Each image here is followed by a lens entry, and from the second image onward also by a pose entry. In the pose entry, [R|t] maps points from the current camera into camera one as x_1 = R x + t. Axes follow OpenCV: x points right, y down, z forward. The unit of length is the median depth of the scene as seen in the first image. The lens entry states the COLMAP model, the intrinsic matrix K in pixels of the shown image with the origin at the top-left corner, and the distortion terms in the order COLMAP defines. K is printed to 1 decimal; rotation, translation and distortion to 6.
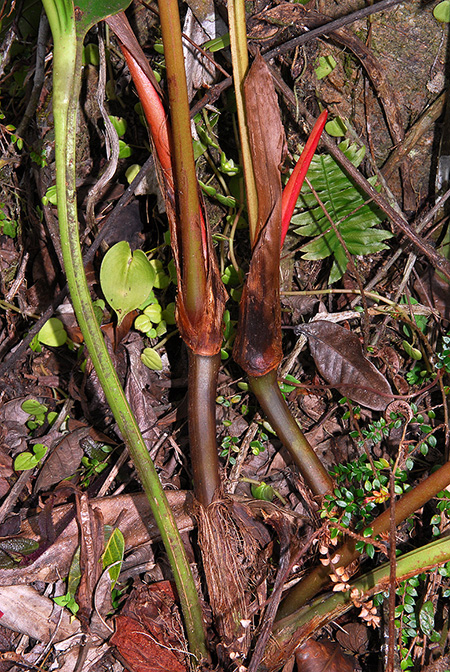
lens RADIAL K [[1094.3, 0, 225.0], [0, 1094.3, 336.0], [0, 0, 1]] dist [0.173390, -0.002453]
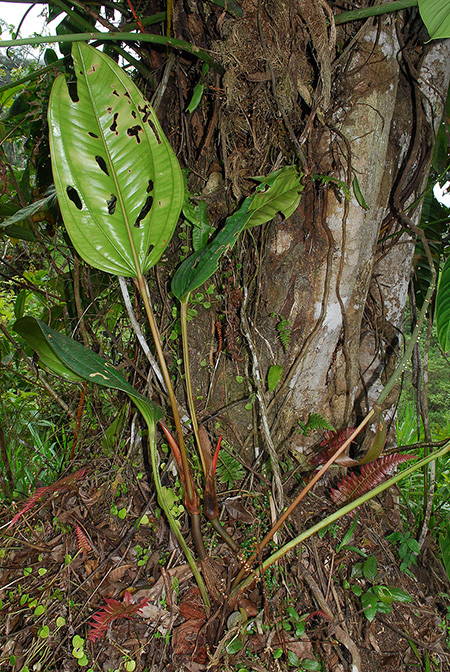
lens RADIAL K [[538.8, 0, 225.0], [0, 538.8, 336.0], [0, 0, 1]] dist [-0.037061, -0.000136]
pose [[0.983810, -0.111739, 0.140114, -0.094409], [0.158356, 0.908075, -0.387716, 0.163241], [-0.083911, 0.403627, 0.911068, -0.669481]]
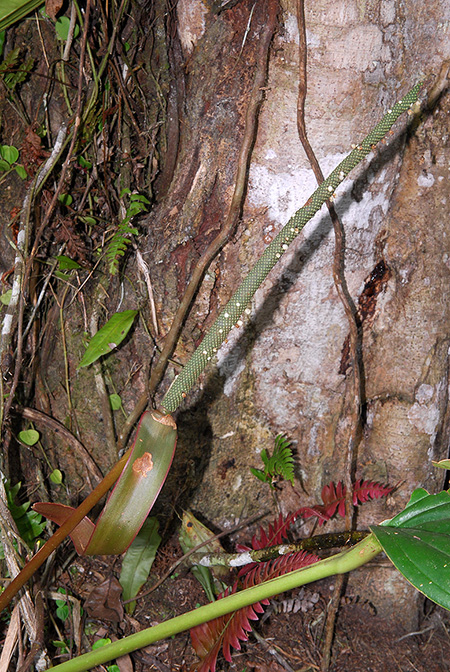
lens RADIAL K [[1094.3, 0, 225.0], [0, 1094.3, 336.0], [0, 0, 1]] dist [0.173390, -0.002453]
pose [[0.937956, -0.053619, -0.342582, 0.874937], [-0.079099, 0.928838, -0.361943, 0.178919], [0.337611, 0.366584, 0.866969, -0.360269]]
